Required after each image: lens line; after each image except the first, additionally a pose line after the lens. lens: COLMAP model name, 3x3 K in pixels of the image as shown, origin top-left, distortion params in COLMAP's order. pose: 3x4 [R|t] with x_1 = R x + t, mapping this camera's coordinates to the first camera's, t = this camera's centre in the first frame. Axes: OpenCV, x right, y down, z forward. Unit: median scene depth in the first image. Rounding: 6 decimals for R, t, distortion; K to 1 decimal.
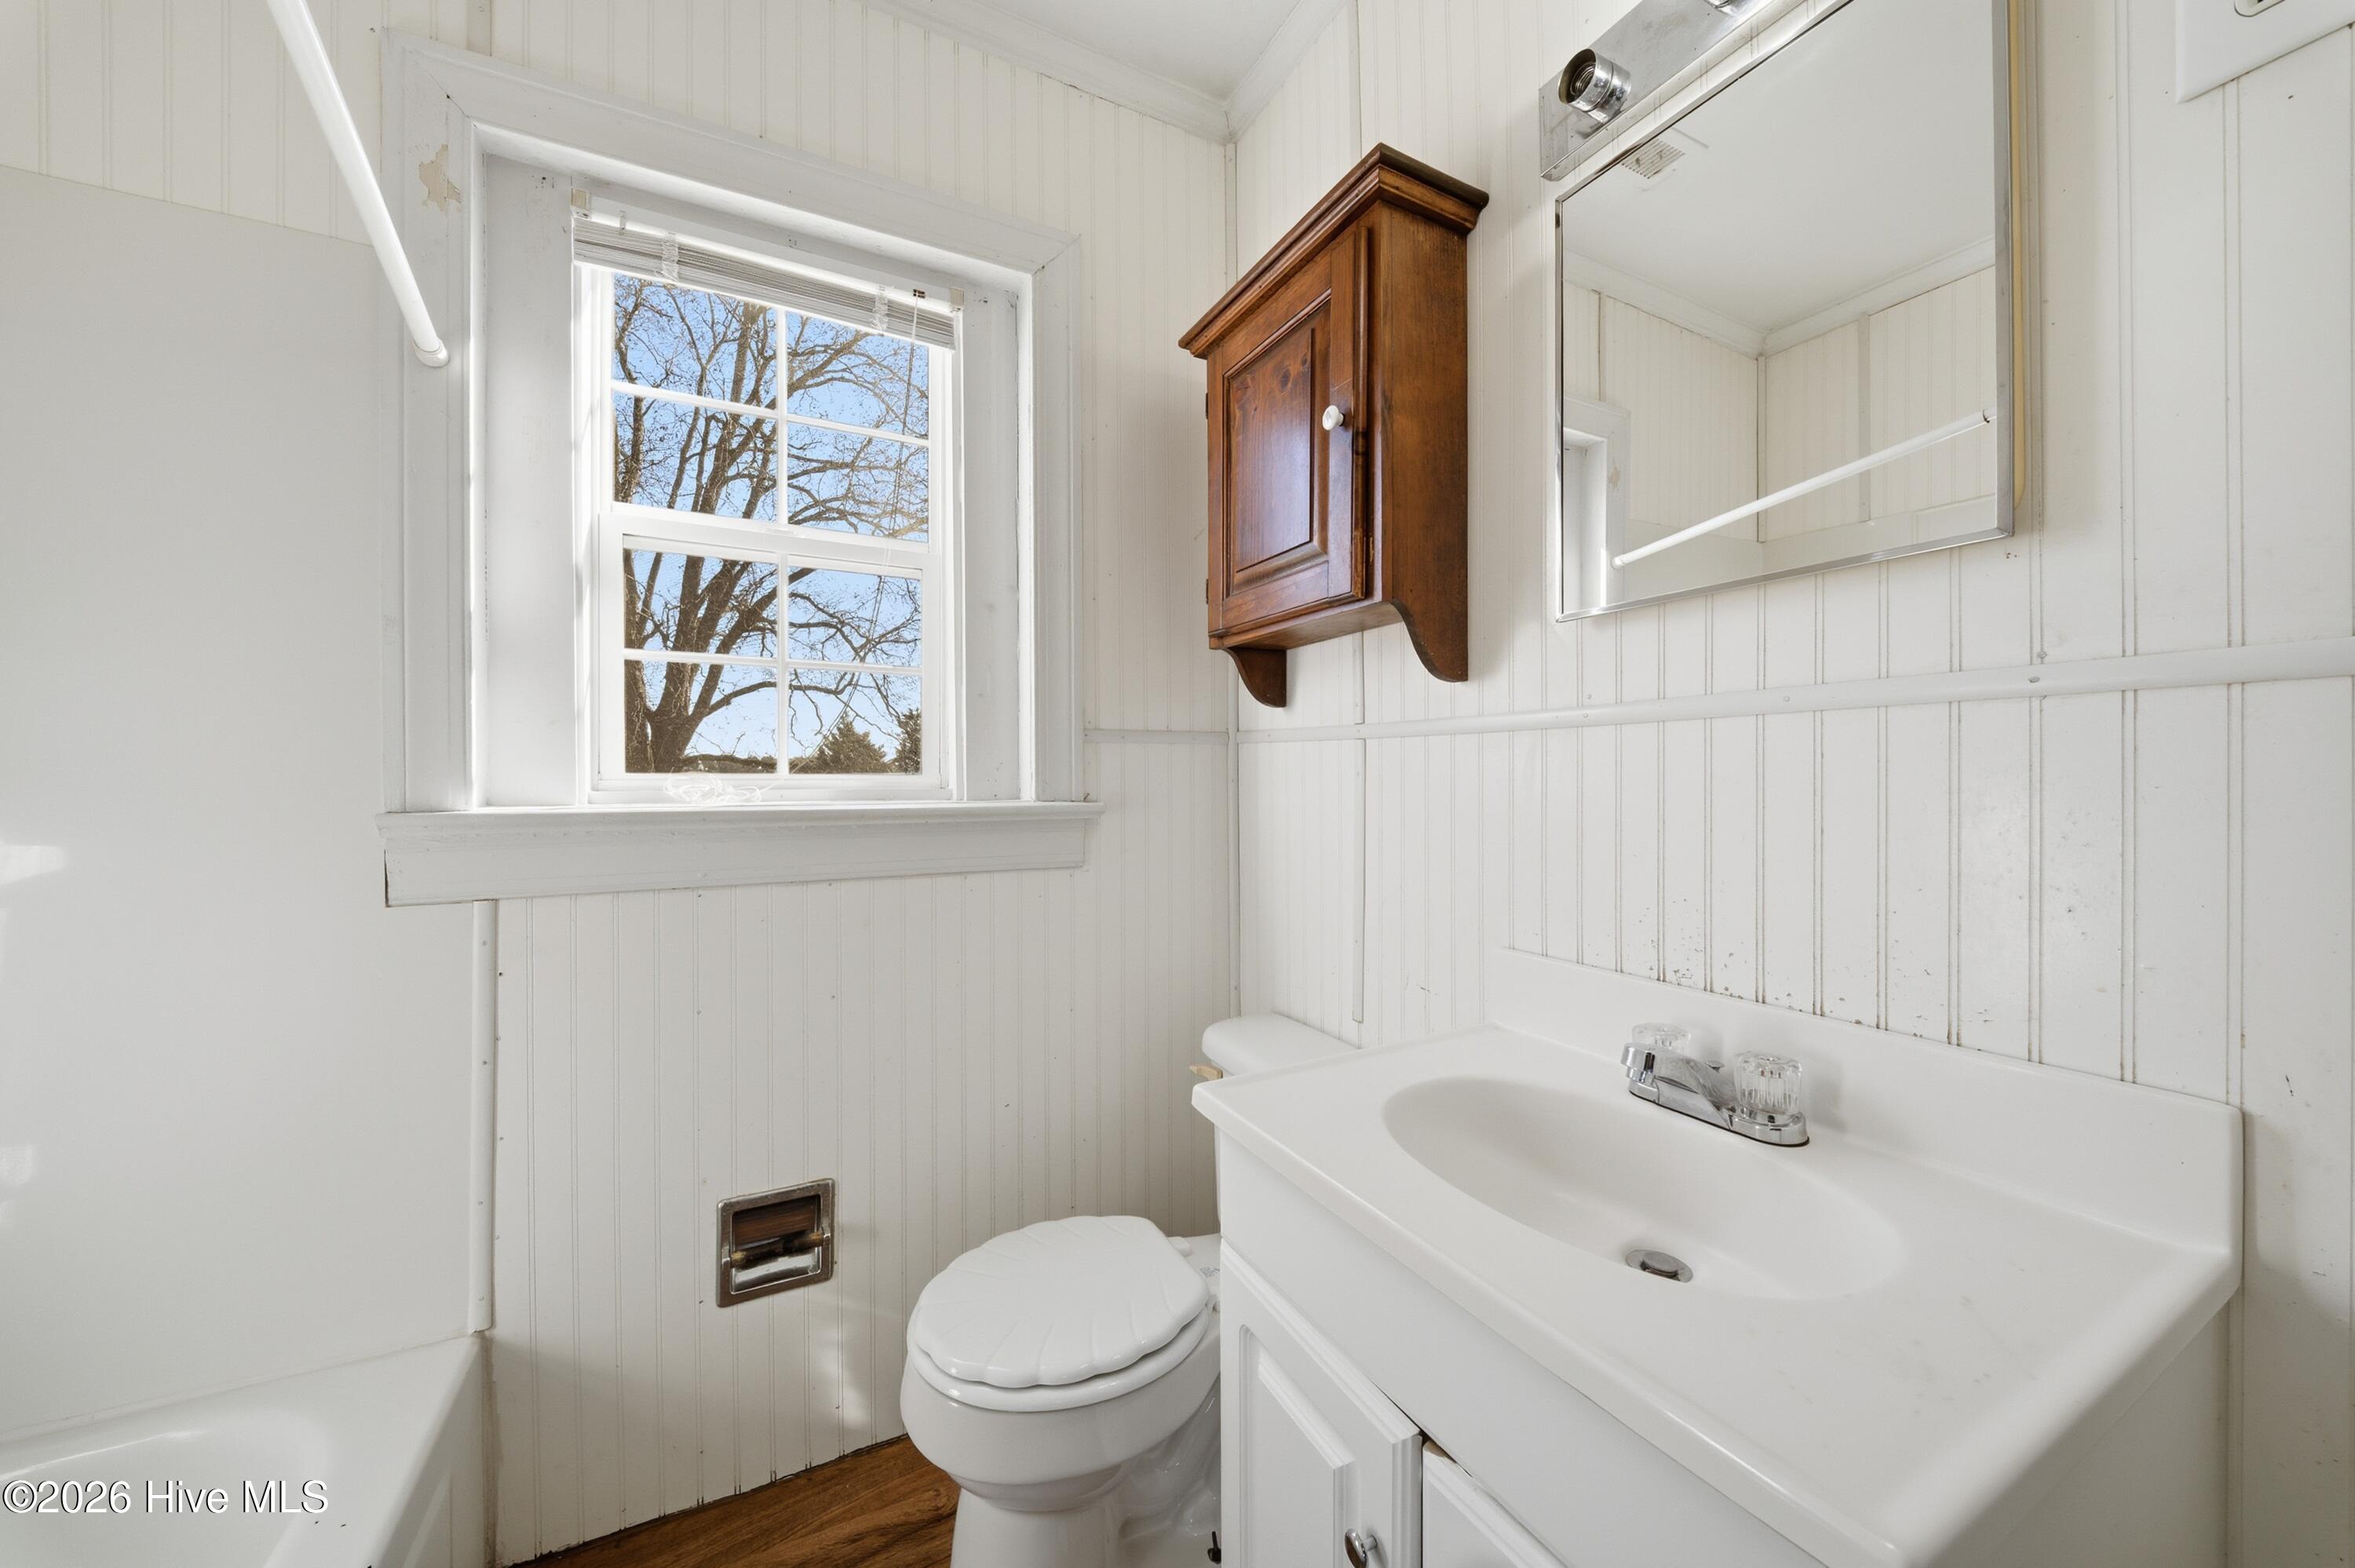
lens RADIAL K [[823.1, 0, 1180.9], [0, 823.1, 781.7], [0, 0, 1]] dist [-0.006975, -0.002048]
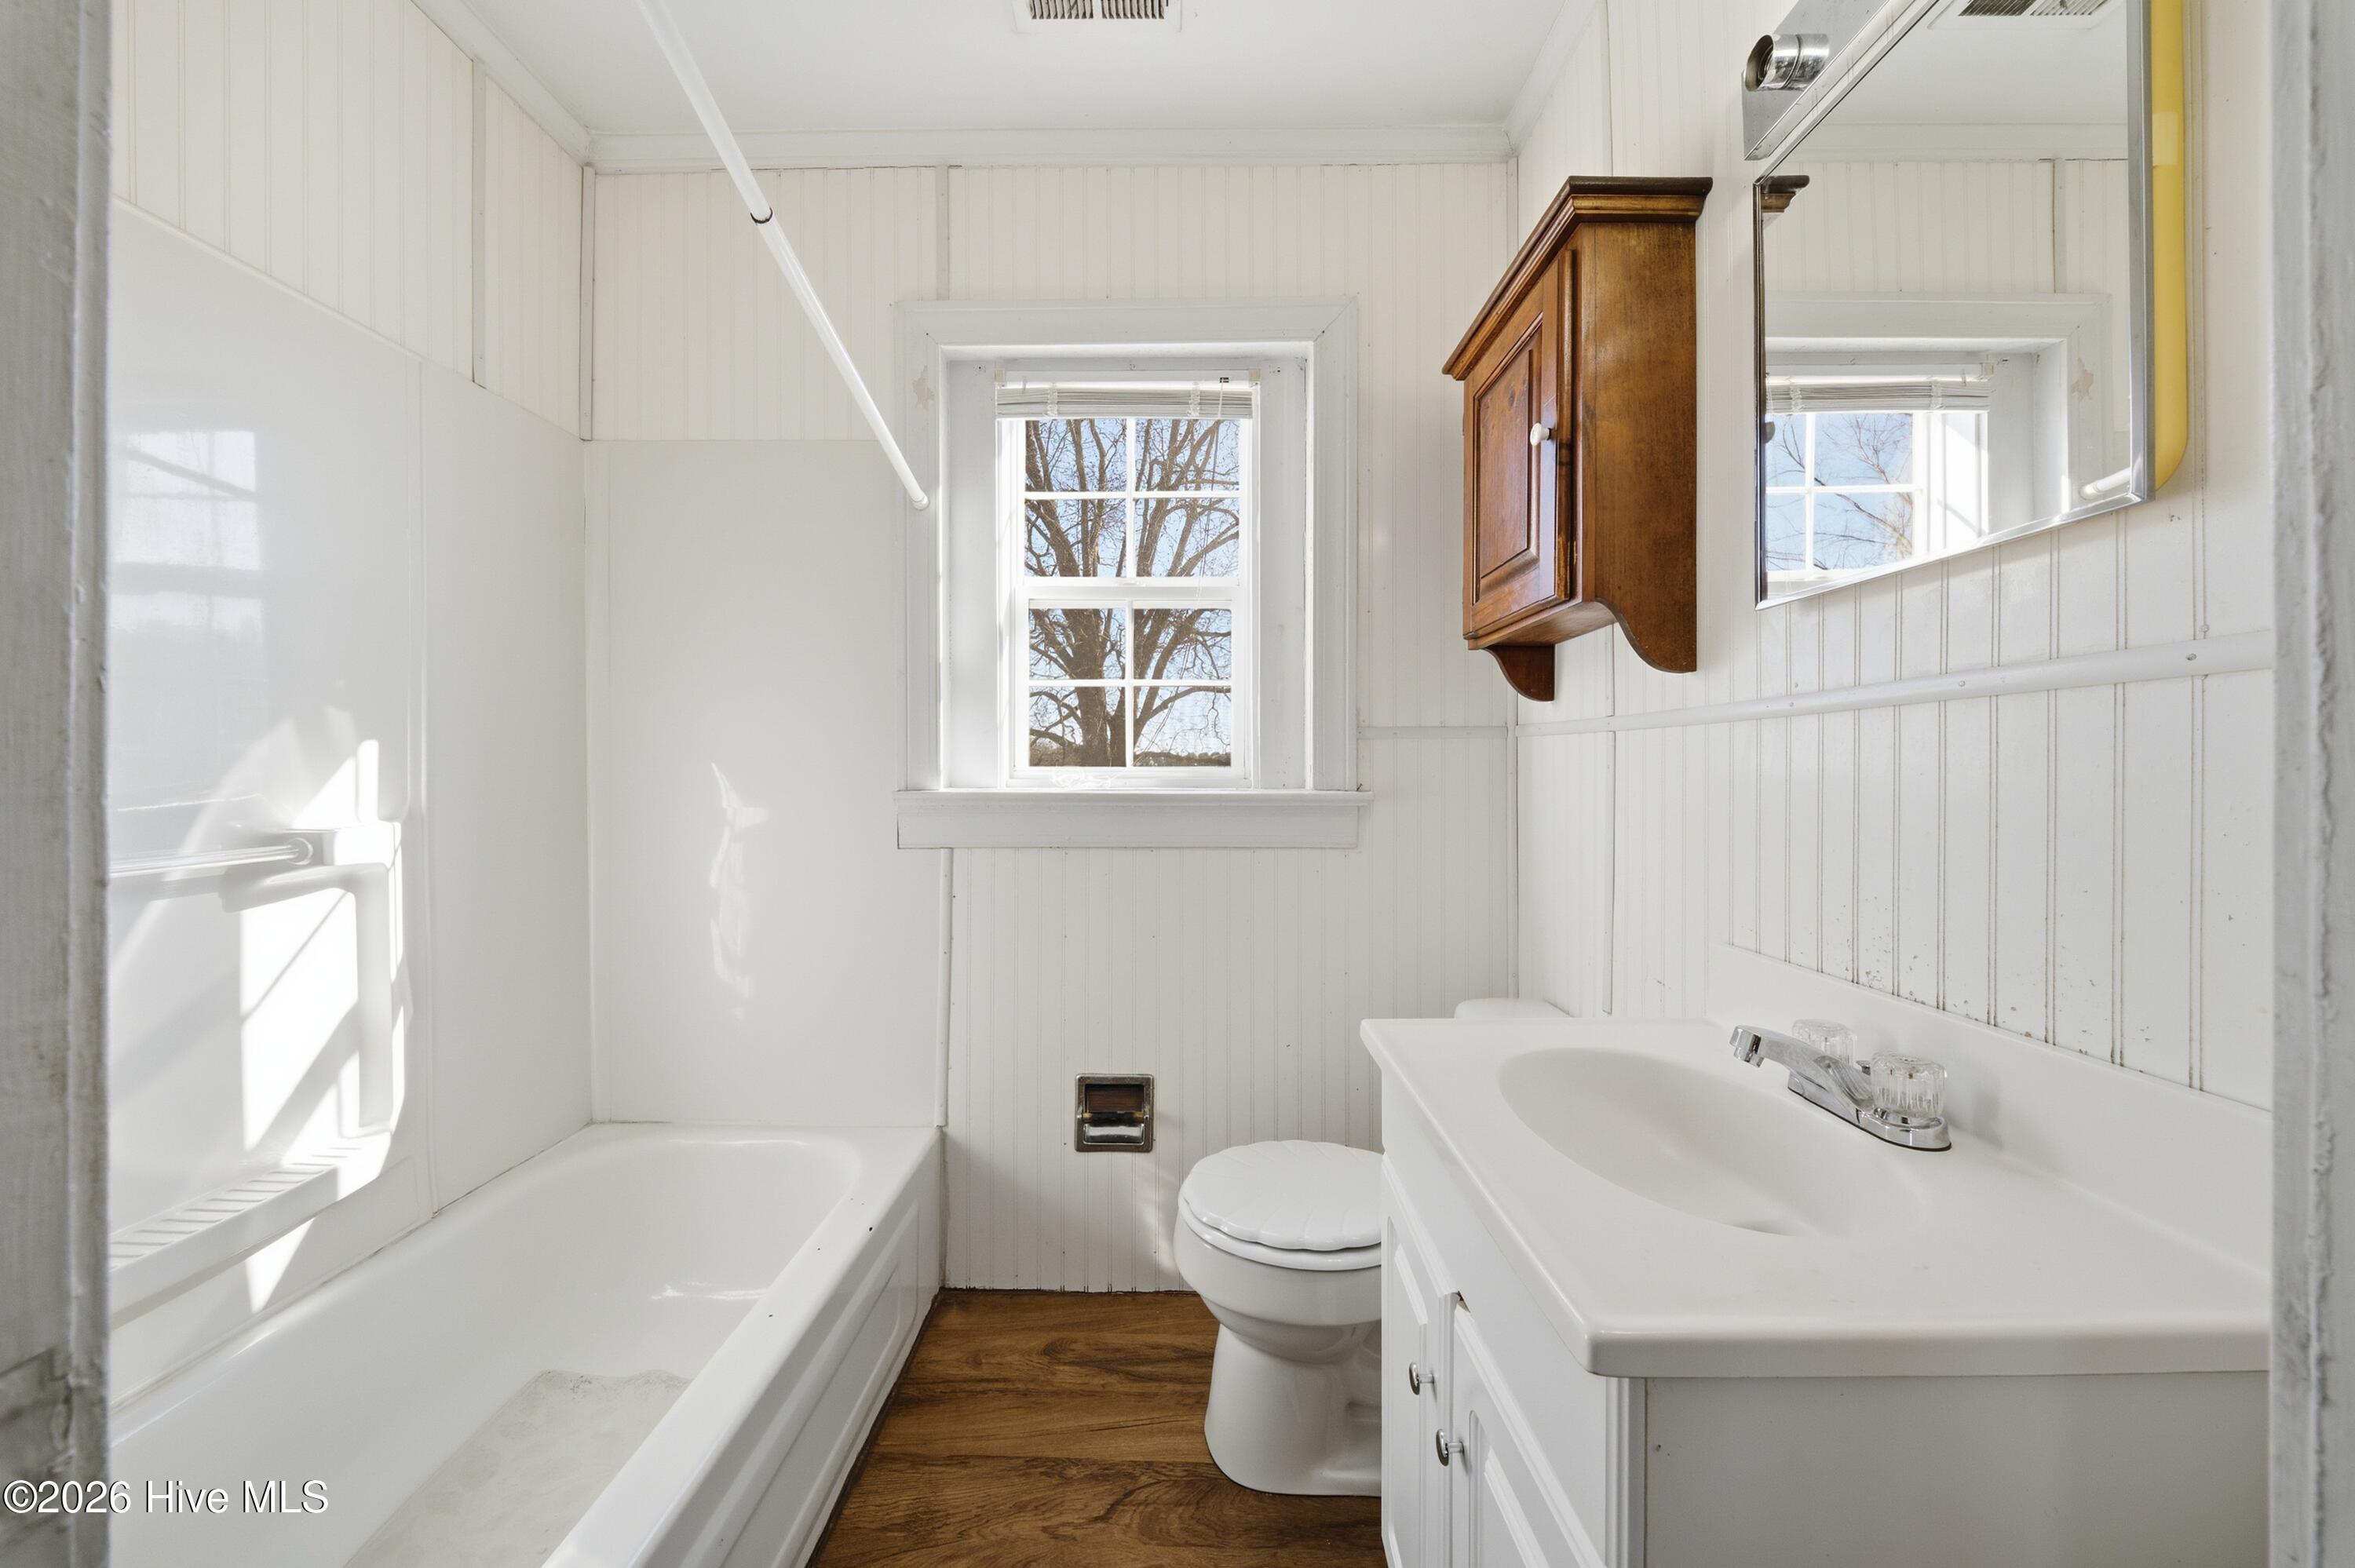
lens RADIAL K [[823.1, 0, 1180.2], [0, 823.1, 775.0], [0, 0, 1]] dist [-0.006975, -0.002048]
pose [[0.881989, 0.004314, -0.471250, 0.268340], [-0.005395, 0.999985, -0.000942, 0.005726], [0.471238, 0.003374, 0.881999, -0.161278]]
